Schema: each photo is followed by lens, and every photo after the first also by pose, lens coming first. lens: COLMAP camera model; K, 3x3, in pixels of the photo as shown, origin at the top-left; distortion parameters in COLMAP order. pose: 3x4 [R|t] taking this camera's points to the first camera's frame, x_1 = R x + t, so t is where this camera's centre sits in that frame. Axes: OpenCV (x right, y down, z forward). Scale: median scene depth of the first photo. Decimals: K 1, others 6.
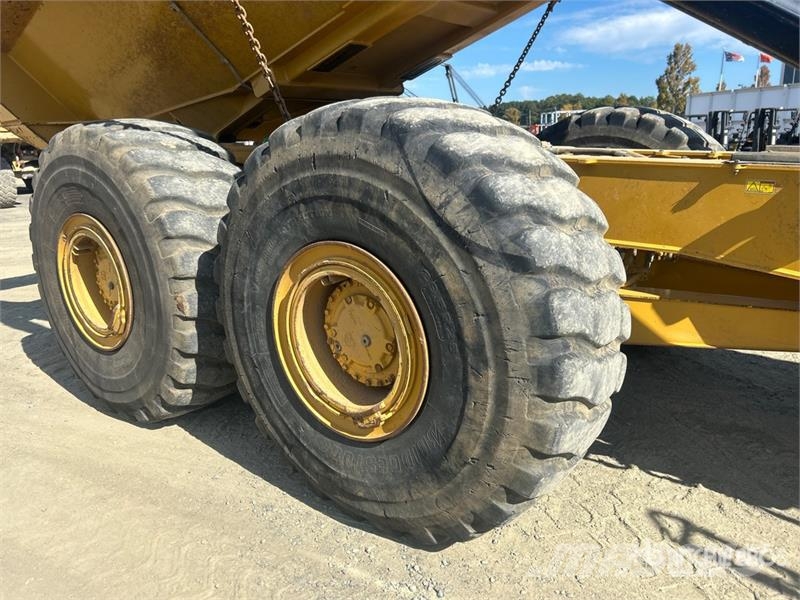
lens RADIAL K [[596.0, 0, 400.0], [0, 596.0, 300.0], [0, 0, 1]] dist [0.025115, -0.012931]
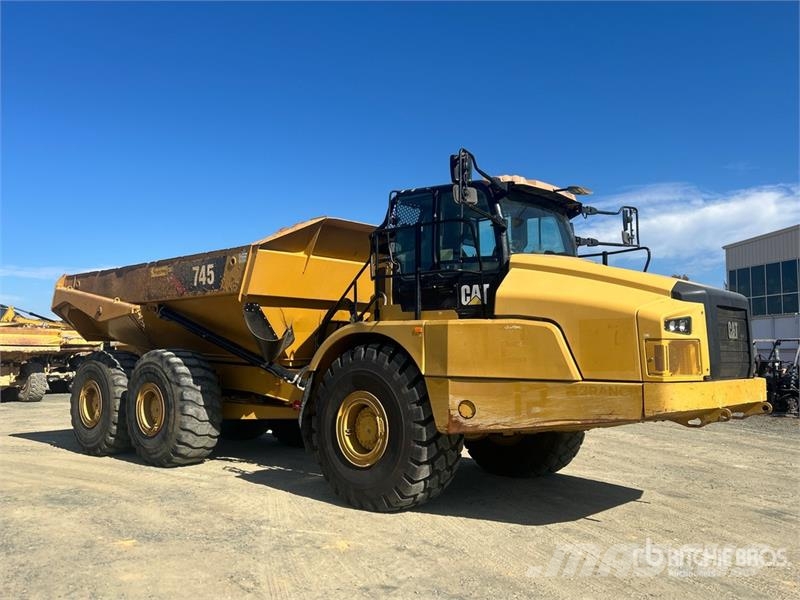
lens RADIAL K [[639.0, 0, 381.4], [0, 639.0, 285.9], [0, 0, 1]] dist [0.010704, -0.009576]
pose [[0.997808, 0.006615, -0.065850, 1.668874], [-0.029719, 0.933815, -0.356519, 0.759102], [0.059133, 0.357694, 0.931965, -3.070189]]
